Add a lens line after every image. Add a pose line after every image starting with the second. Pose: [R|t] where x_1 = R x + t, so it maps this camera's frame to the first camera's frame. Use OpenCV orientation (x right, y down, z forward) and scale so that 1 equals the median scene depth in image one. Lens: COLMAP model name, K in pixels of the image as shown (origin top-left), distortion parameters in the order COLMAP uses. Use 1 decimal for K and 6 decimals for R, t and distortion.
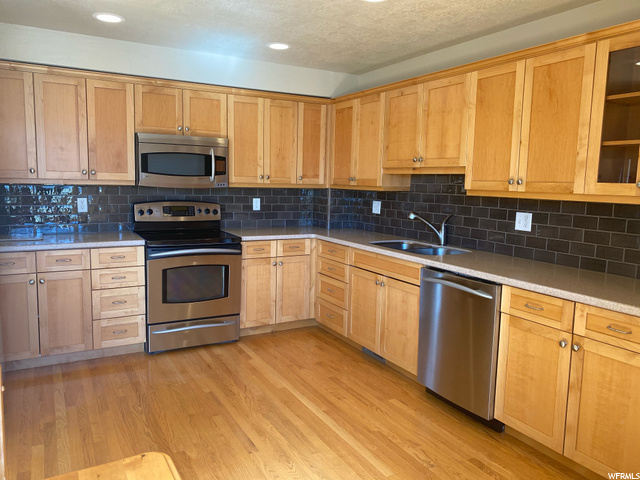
lens RADIAL K [[494.2, 0, 320.0], [0, 494.2, 240.0], [0, 0, 1]] dist [0.134307, -0.238605]
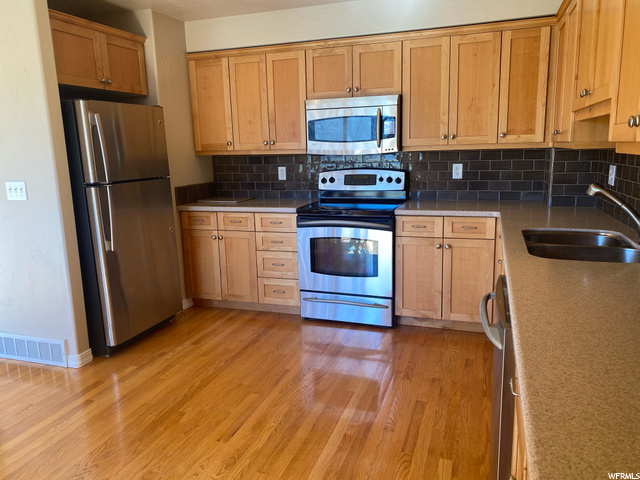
lens RADIAL K [[494.2, 0, 320.0], [0, 494.2, 240.0], [0, 0, 1]] dist [0.134307, -0.238605]
pose [[0.659176, 0.100884, -0.745191, 0.399764], [-0.053575, 0.994742, 0.087277, -0.022737], [0.750078, -0.017607, 0.661115, 0.333441]]
